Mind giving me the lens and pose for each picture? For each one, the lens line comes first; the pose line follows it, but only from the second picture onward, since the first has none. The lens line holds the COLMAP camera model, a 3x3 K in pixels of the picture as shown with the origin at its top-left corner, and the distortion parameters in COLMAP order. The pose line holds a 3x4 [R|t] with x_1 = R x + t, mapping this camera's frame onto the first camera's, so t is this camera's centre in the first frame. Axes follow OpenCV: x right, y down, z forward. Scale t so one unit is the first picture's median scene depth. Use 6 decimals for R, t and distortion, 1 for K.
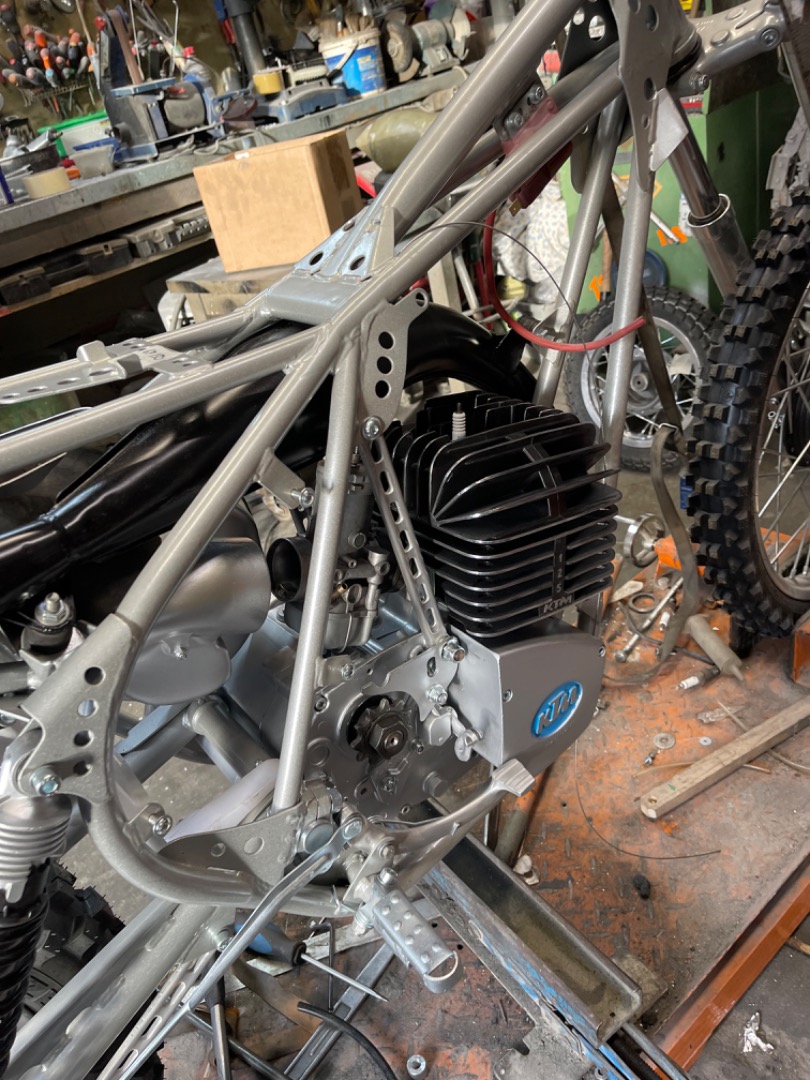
lens RADIAL K [[832.4, 0, 405.0], [0, 832.4, 540.0], [0, 0, 1]] dist [0.083649, -0.118591]
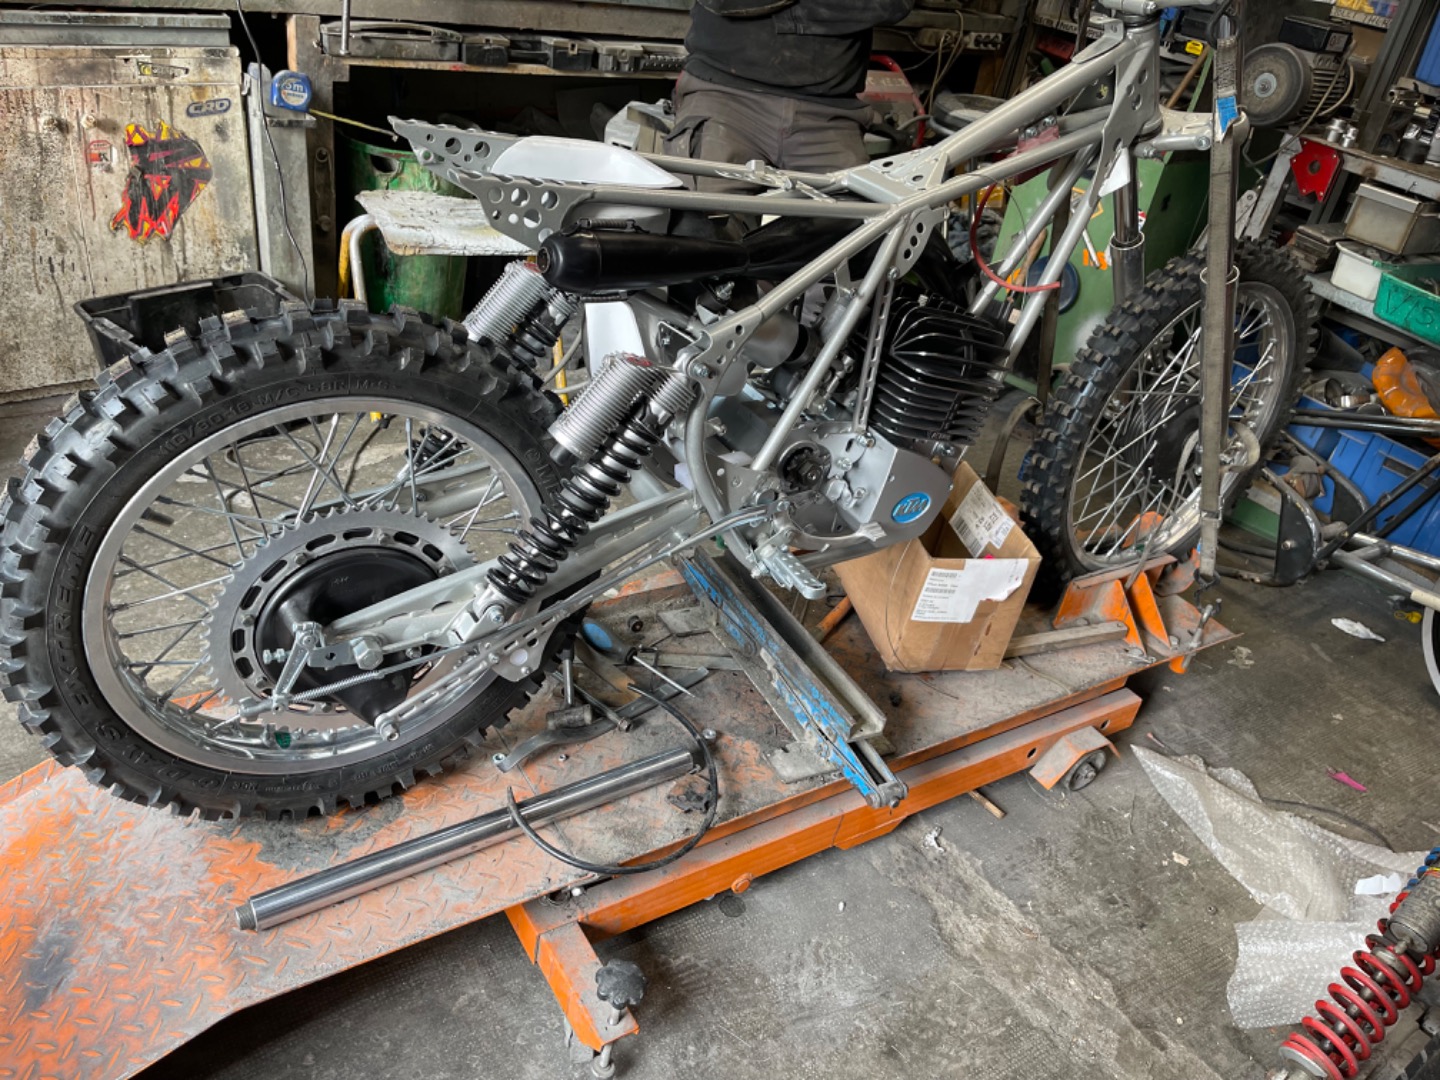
lens RADIAL K [[1109.9, 0, 738.4], [0, 1109.9, 543.7], [0, 0, 1]] dist [0.083649, -0.118591]
pose [[0.926698, 0.362980, 0.097343, -0.292741], [-0.363334, 0.931543, -0.014690, 0.432238], [-0.096011, -0.021755, 0.995143, -1.011093]]
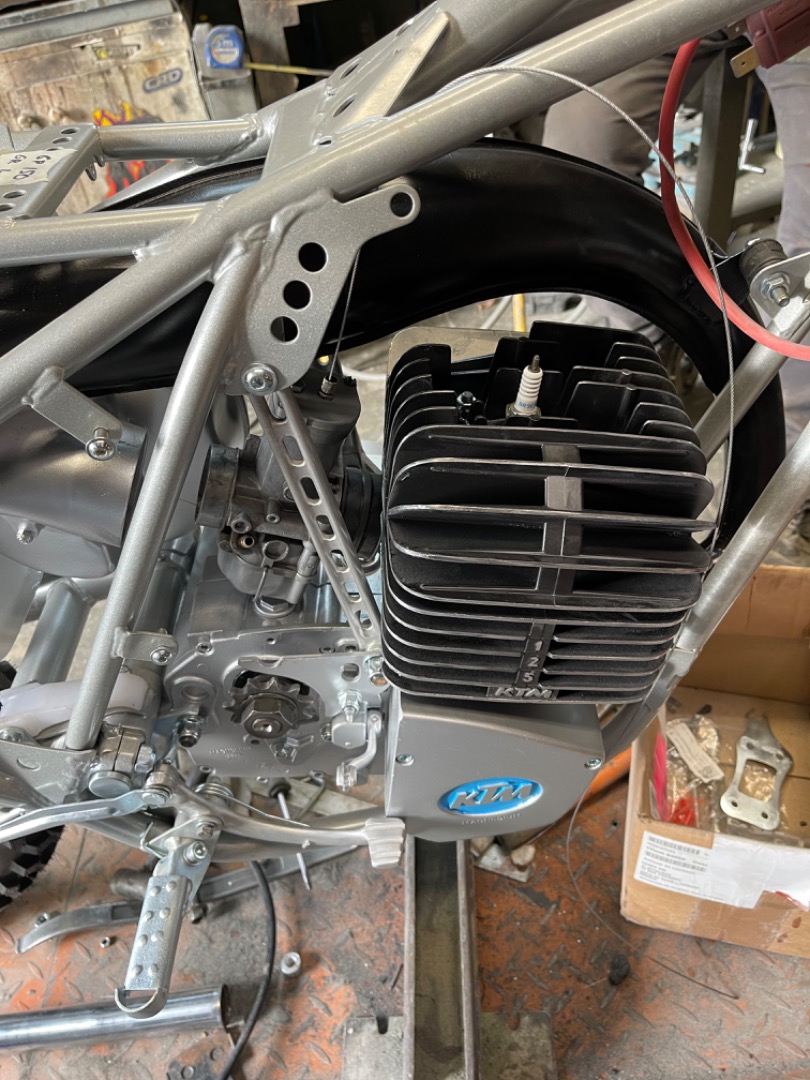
lens RADIAL K [[838.3, 0, 405.0], [0, 838.3, 540.0], [0, 0, 1]] dist [0.075551, -0.123765]
pose [[0.812285, 0.468827, -0.346980, 0.292688], [-0.342134, 0.864791, 0.367534, -0.261966], [0.472375, -0.179829, 0.862858, 0.384722]]
